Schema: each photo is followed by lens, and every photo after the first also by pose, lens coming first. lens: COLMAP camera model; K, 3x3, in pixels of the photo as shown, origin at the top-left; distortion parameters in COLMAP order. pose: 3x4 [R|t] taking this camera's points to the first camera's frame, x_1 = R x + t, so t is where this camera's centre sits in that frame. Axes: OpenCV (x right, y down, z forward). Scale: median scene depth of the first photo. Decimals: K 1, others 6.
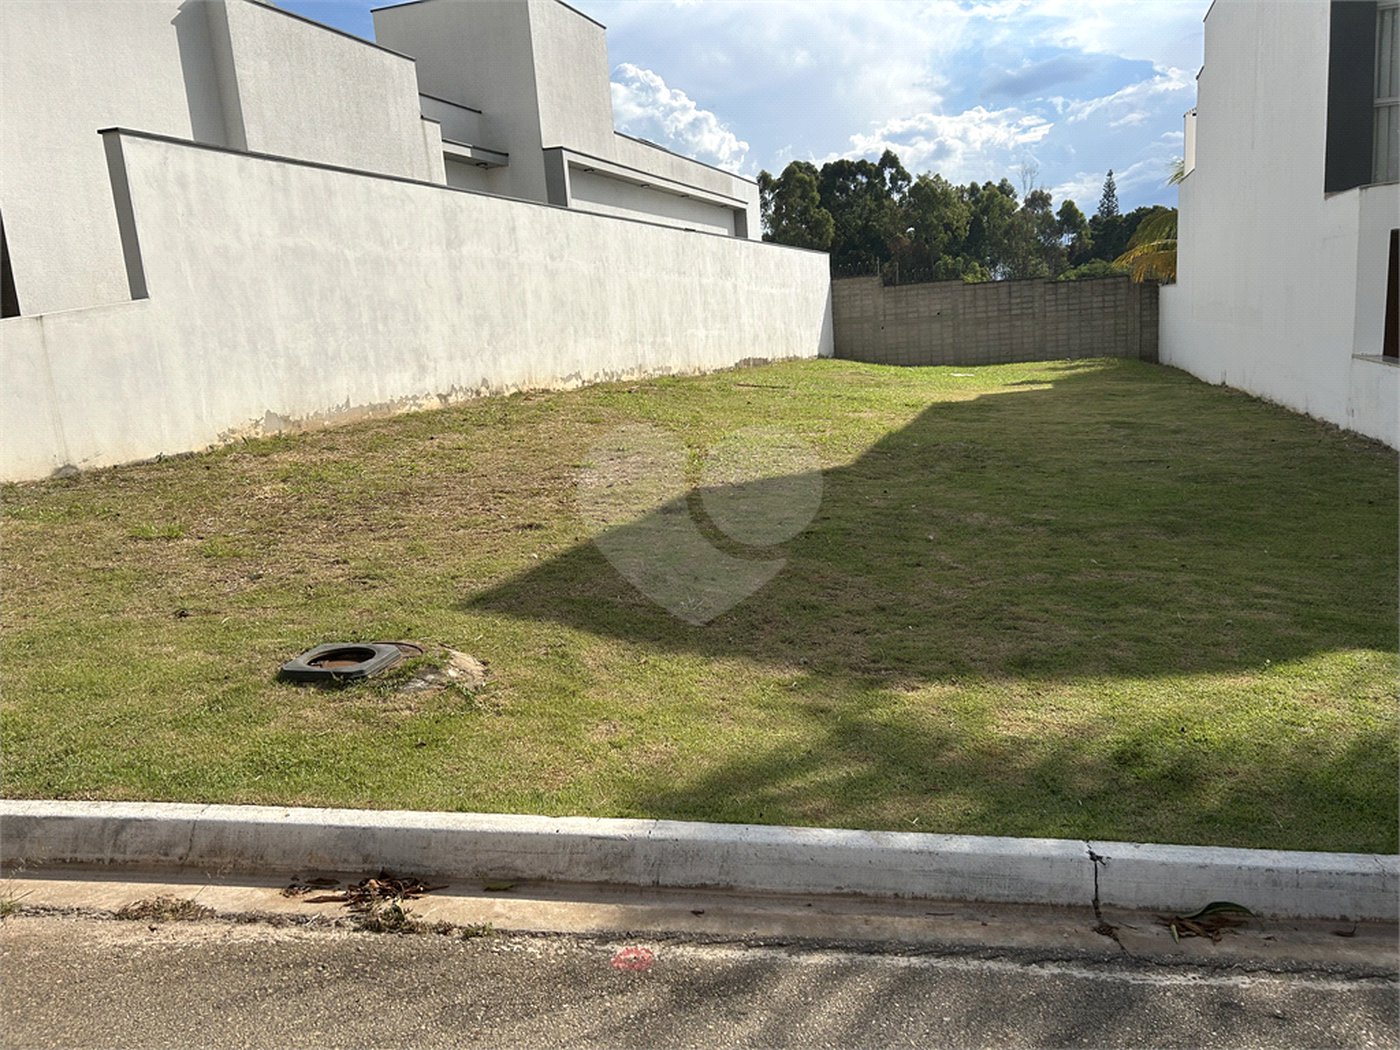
lens RADIAL K [[1055.2, 0, 699.7], [0, 1055.2, 523.9], [0, 0, 1]] dist [0.050226, -0.054990]
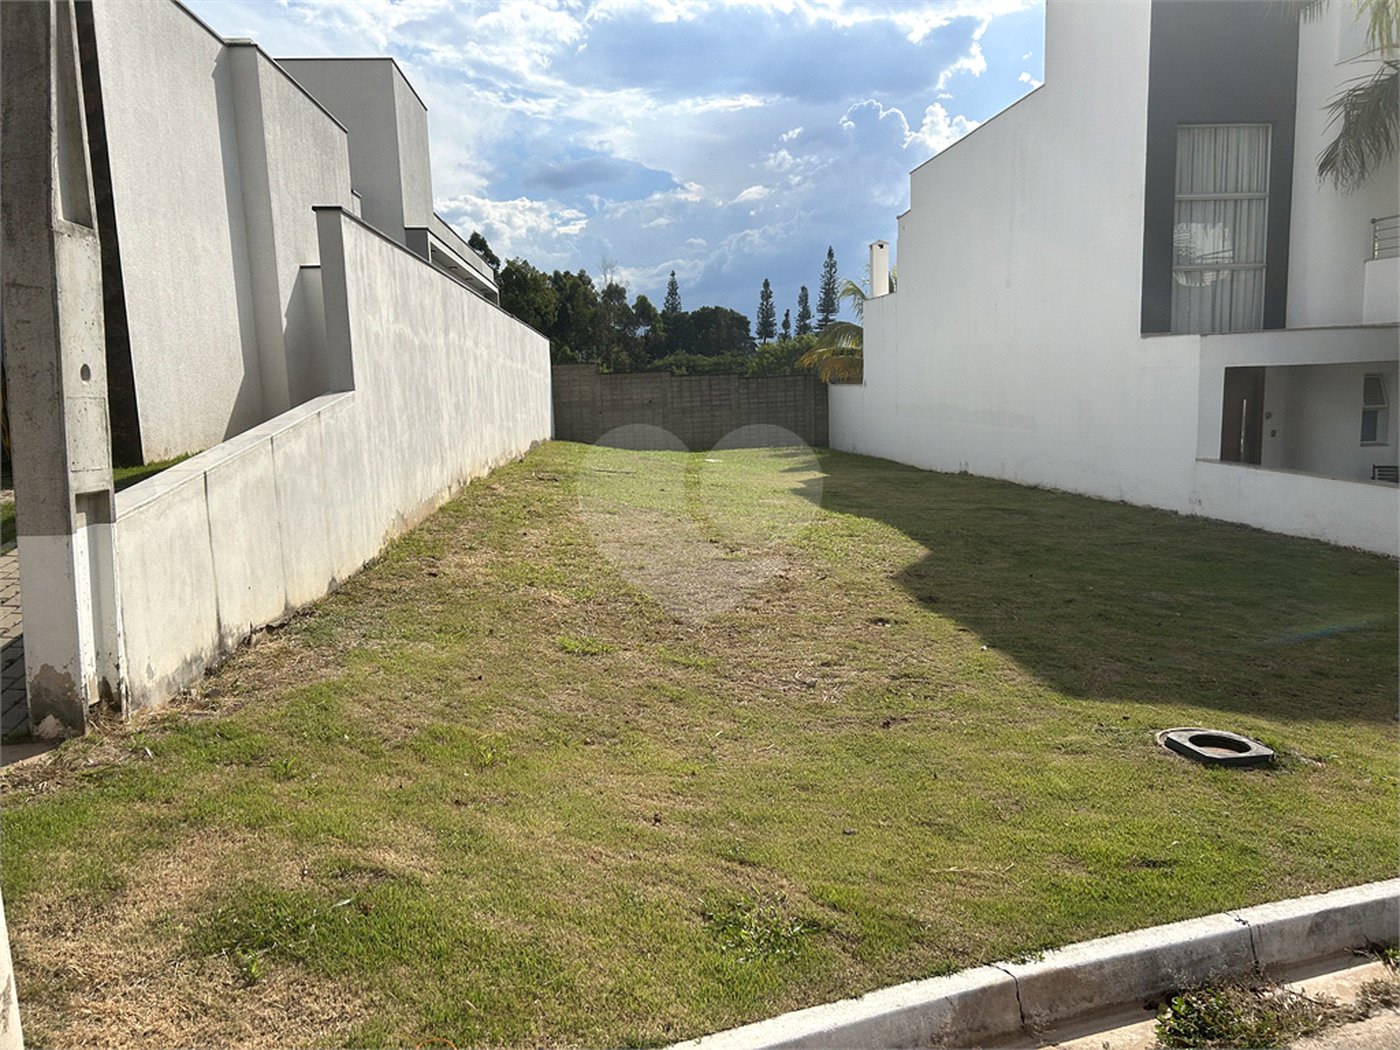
lens RADIAL K [[1055.2, 0, 704.2], [0, 1055.2, 538.3], [0, 0, 1]] dist [0.050226, -0.054990]
pose [[0.914395, -0.019490, 0.404353, -0.445352], [0.042519, 0.997940, -0.048050, -0.022572], [-0.402583, 0.061129, 0.913340, 0.050219]]
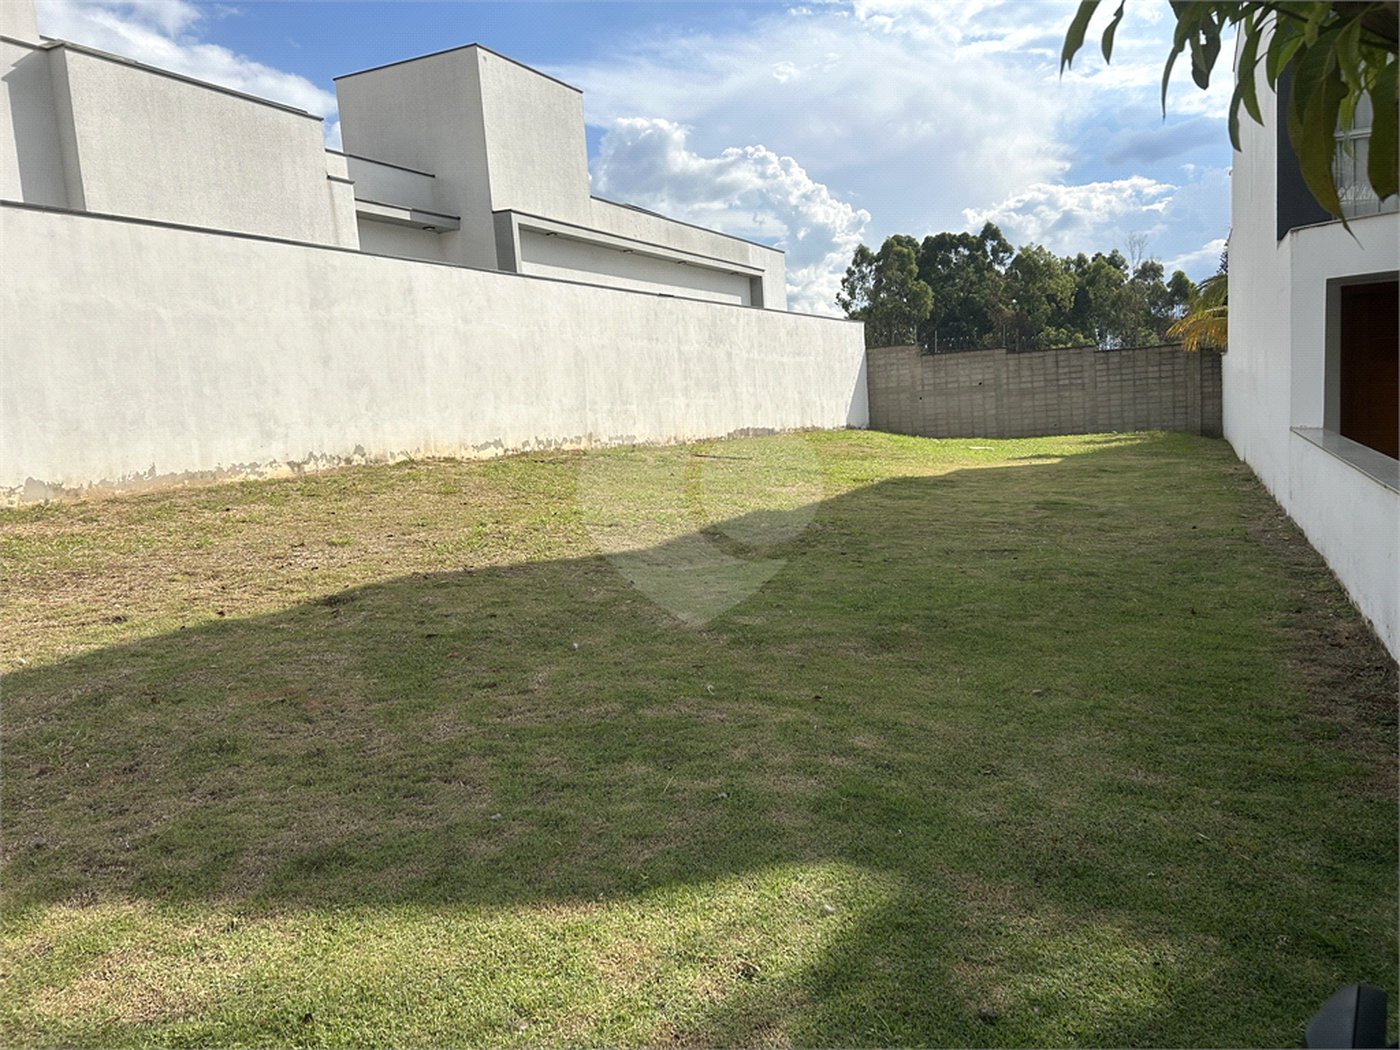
lens RADIAL K [[1055.2, 0, 710.3], [0, 1055.2, 521.5], [0, 0, 1]] dist [0.050226, -0.054990]
pose [[0.995078, 0.015463, -0.097886, 0.225623], [-0.022104, 0.997500, -0.067128, -0.016867], [0.096603, 0.068961, 0.992931, 0.119525]]
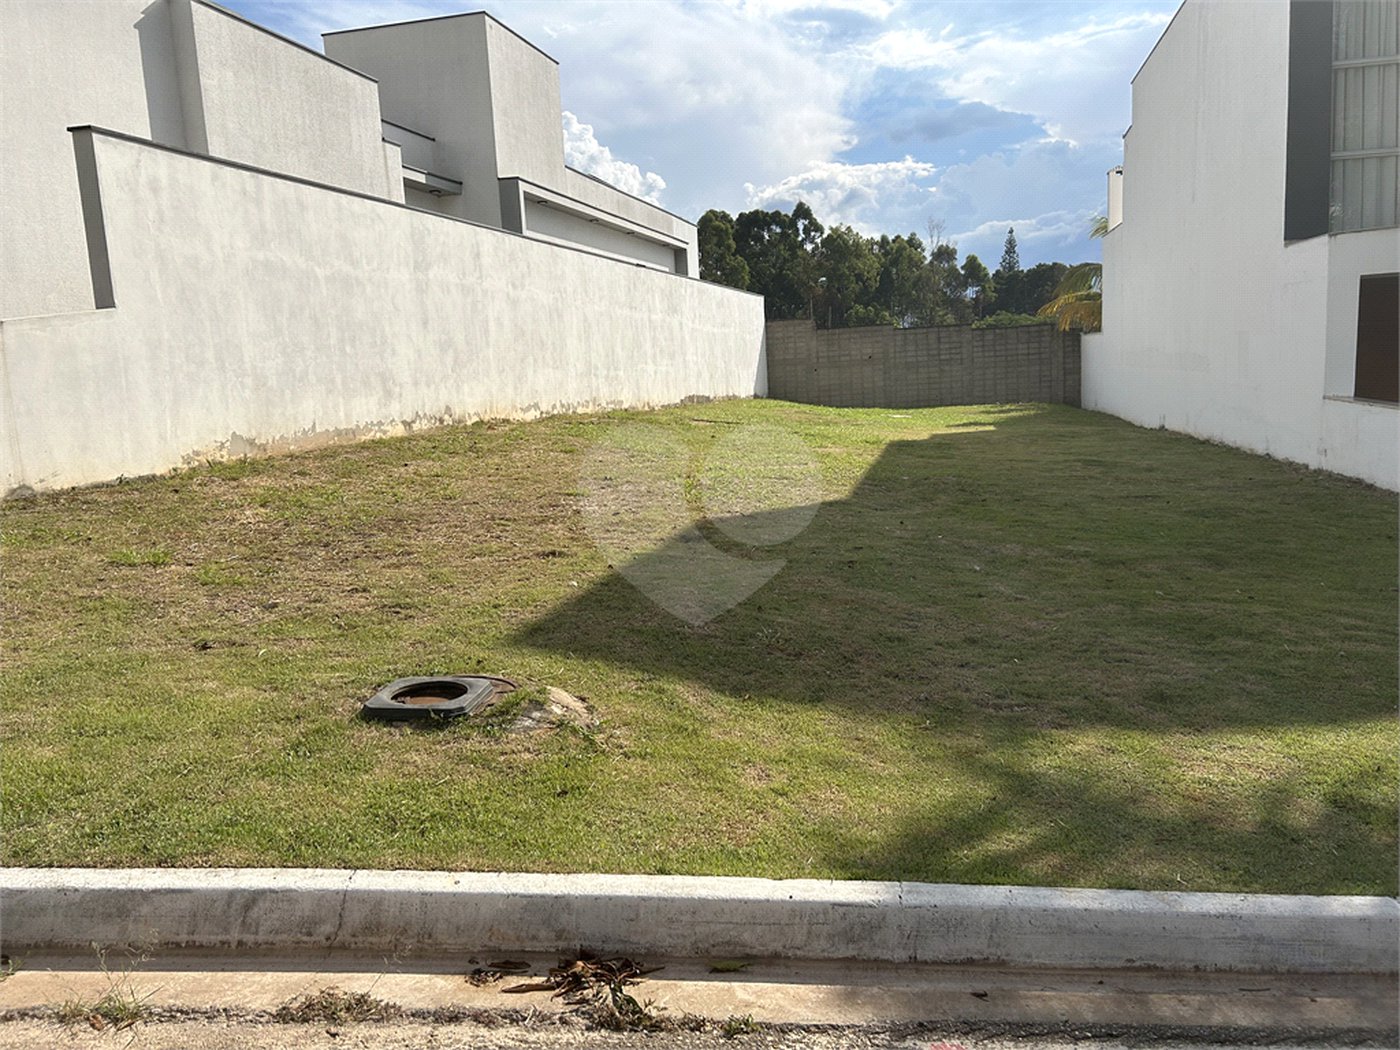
lens RADIAL K [[1055.2, 0, 691.9], [0, 1055.2, 506.9], [0, 0, 1]] dist [0.050226, -0.054990]
pose [[0.996905, 0.009968, 0.077985, -0.064497], [-0.005634, 0.998438, -0.055593, 0.006835], [-0.078418, 0.054982, 0.995403, 0.035834]]
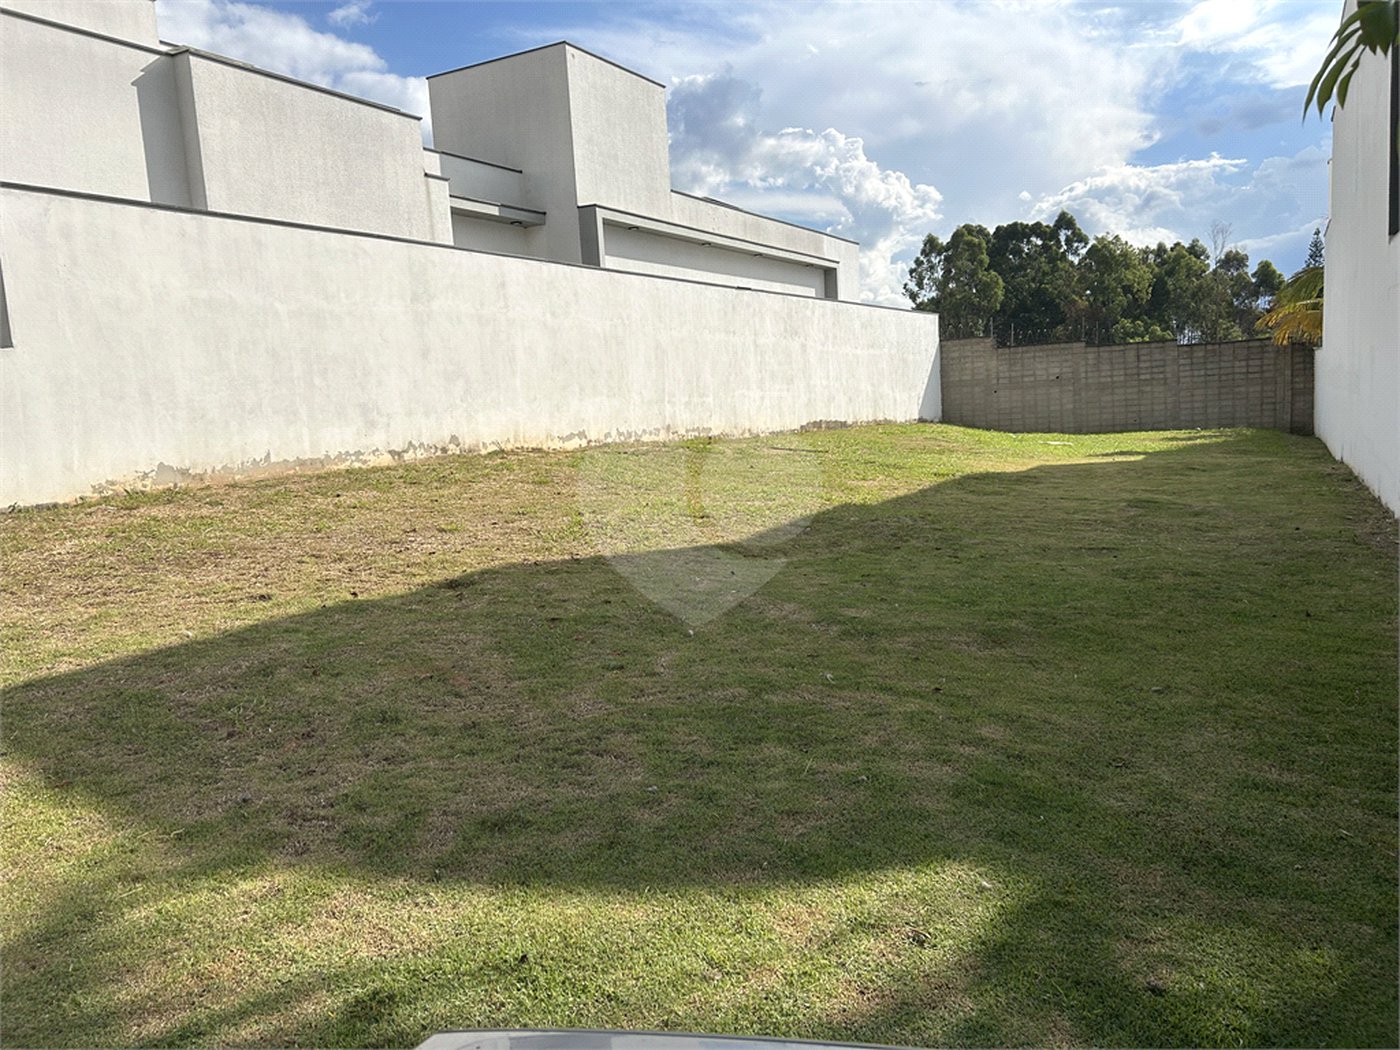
lens RADIAL K [[1055.2, 0, 693.0], [0, 1055.2, 522.4], [0, 0, 1]] dist [0.050226, -0.054990]
pose [[0.985089, 0.033439, -0.168766, 0.203333], [-0.043347, 0.997525, -0.055371, -0.015946], [0.166497, 0.061860, 0.984100, 0.100681]]
